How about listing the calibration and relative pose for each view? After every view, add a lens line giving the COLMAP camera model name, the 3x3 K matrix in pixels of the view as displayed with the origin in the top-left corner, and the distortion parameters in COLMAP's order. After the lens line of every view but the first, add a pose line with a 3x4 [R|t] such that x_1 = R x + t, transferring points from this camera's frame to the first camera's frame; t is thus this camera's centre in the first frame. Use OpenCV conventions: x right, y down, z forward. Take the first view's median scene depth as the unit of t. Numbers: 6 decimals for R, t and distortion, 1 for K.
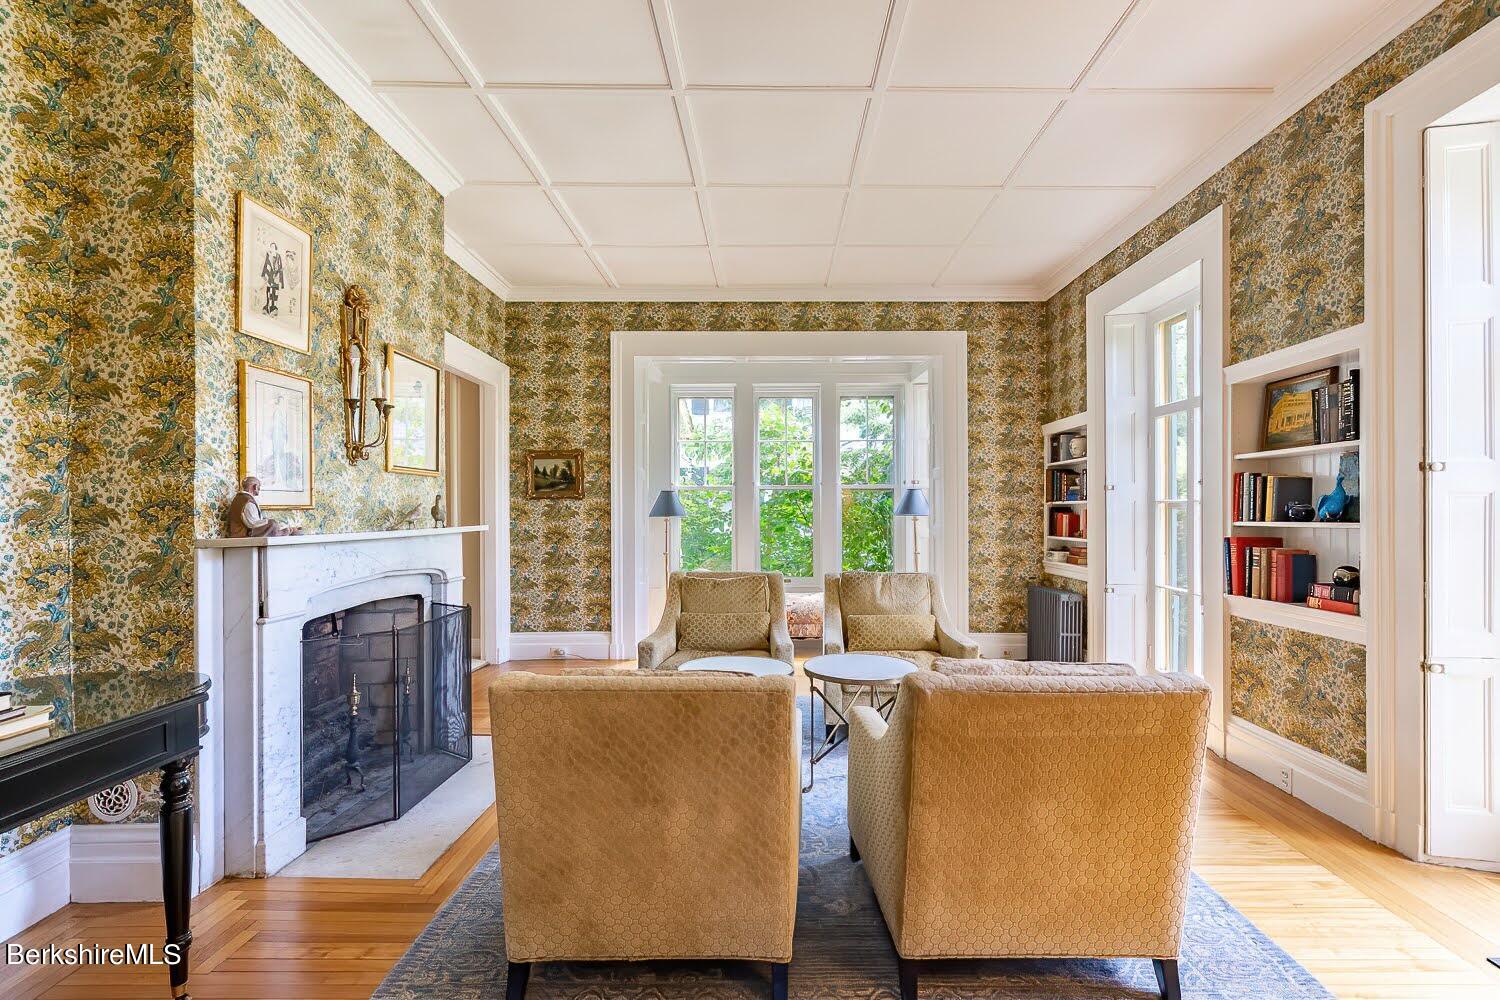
lens RADIAL K [[692.8, 0, 766.3], [0, 692.8, 512.7], [0, 0, 1]] dist [0.000530, 0.000785]
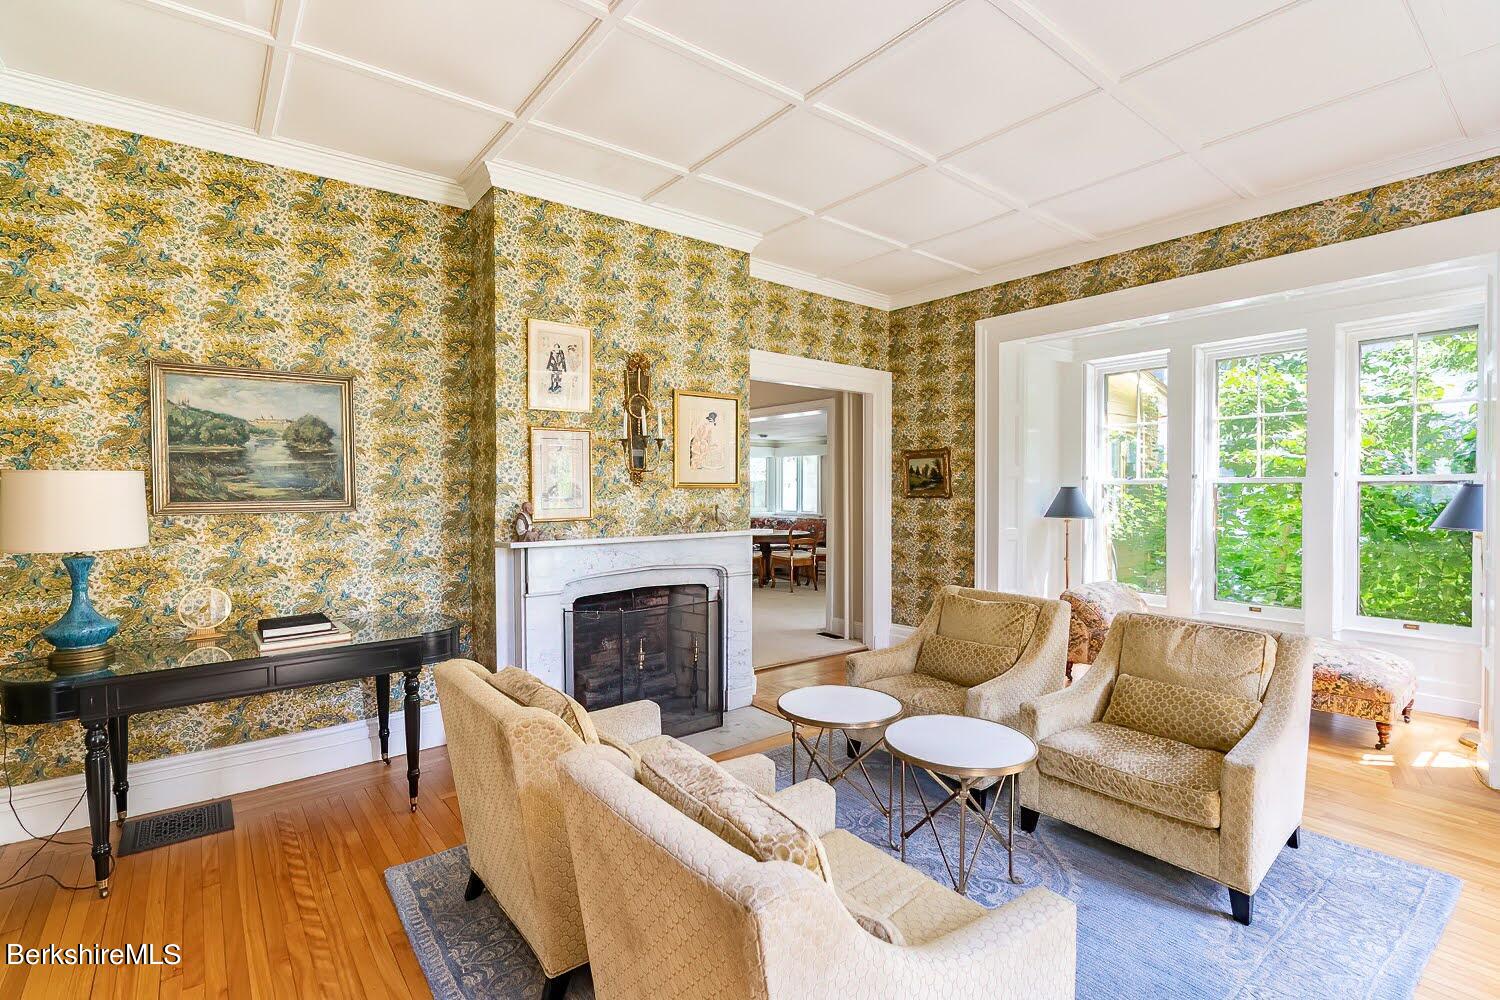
lens RADIAL K [[689.2, 0, 750.0], [0, 689.2, 500.0], [0, 0, 1]] dist [-0.001827, 0.000179]
pose [[0.626165, 0.013986, -0.779565, 0.568217], [-0.000729, 0.999849, 0.017353, -0.060935], [0.779691, -0.010298, 0.626080, 0.306719]]
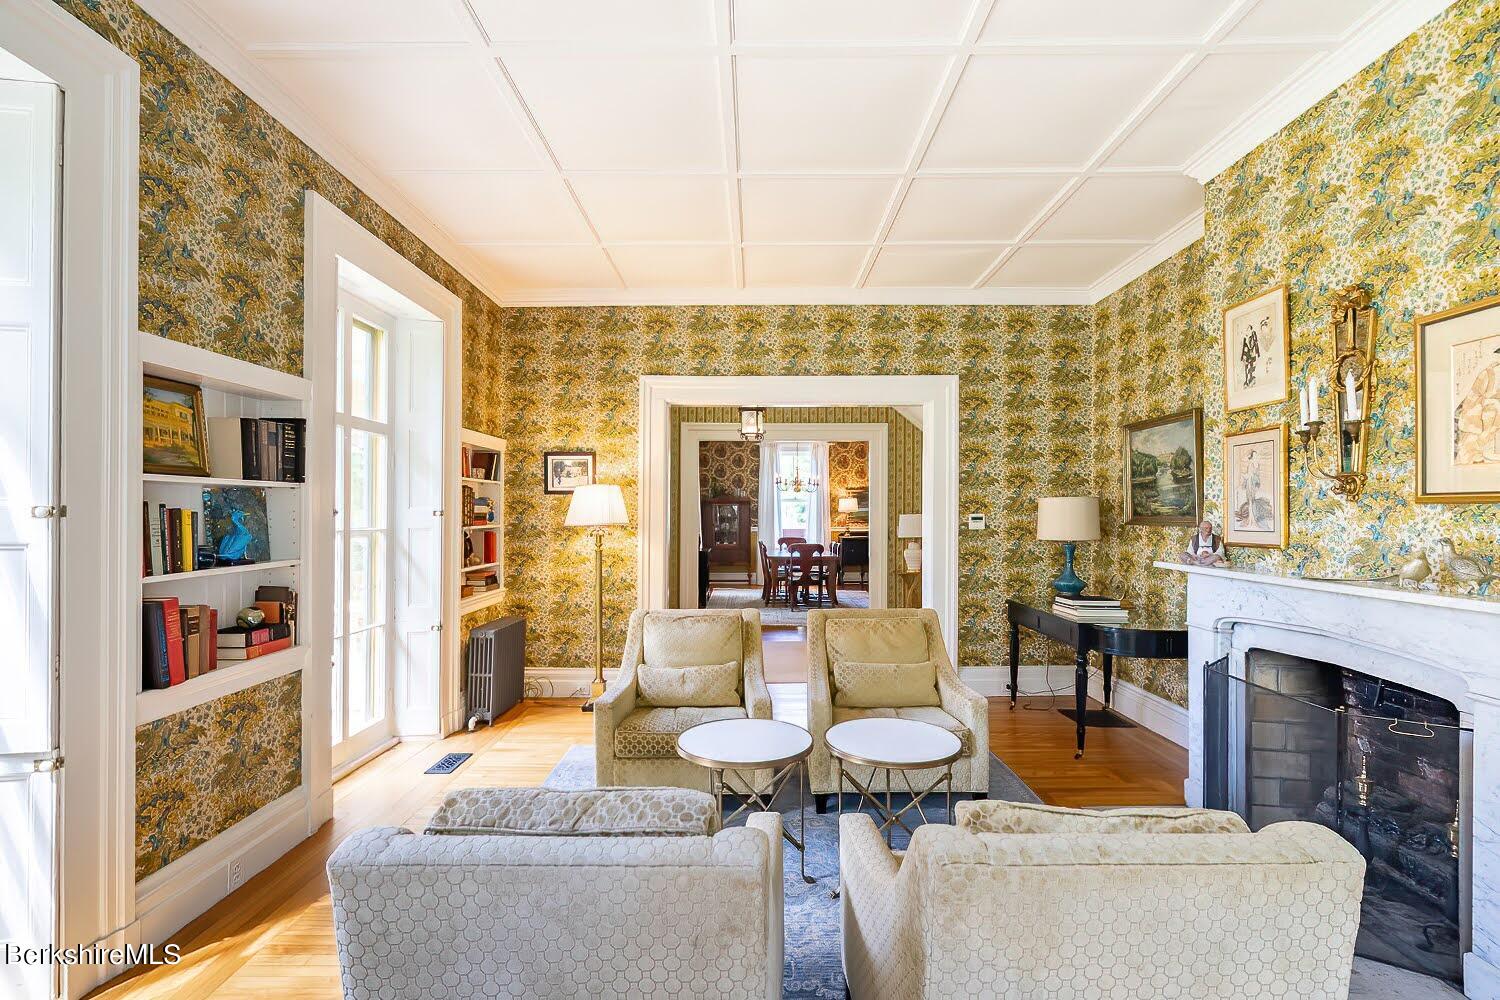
lens RADIAL K [[687.4, 0, 733.8], [0, 687.4, 505.8], [0, 0, 1]] dist [-0.001194, 0.000277]
pose [[-0.999794, -0.000990, 0.020295, 0.127241], [-0.001095, 0.999986, -0.005176, -0.054383], [-0.020289, -0.005197, -0.999781, 1.745686]]
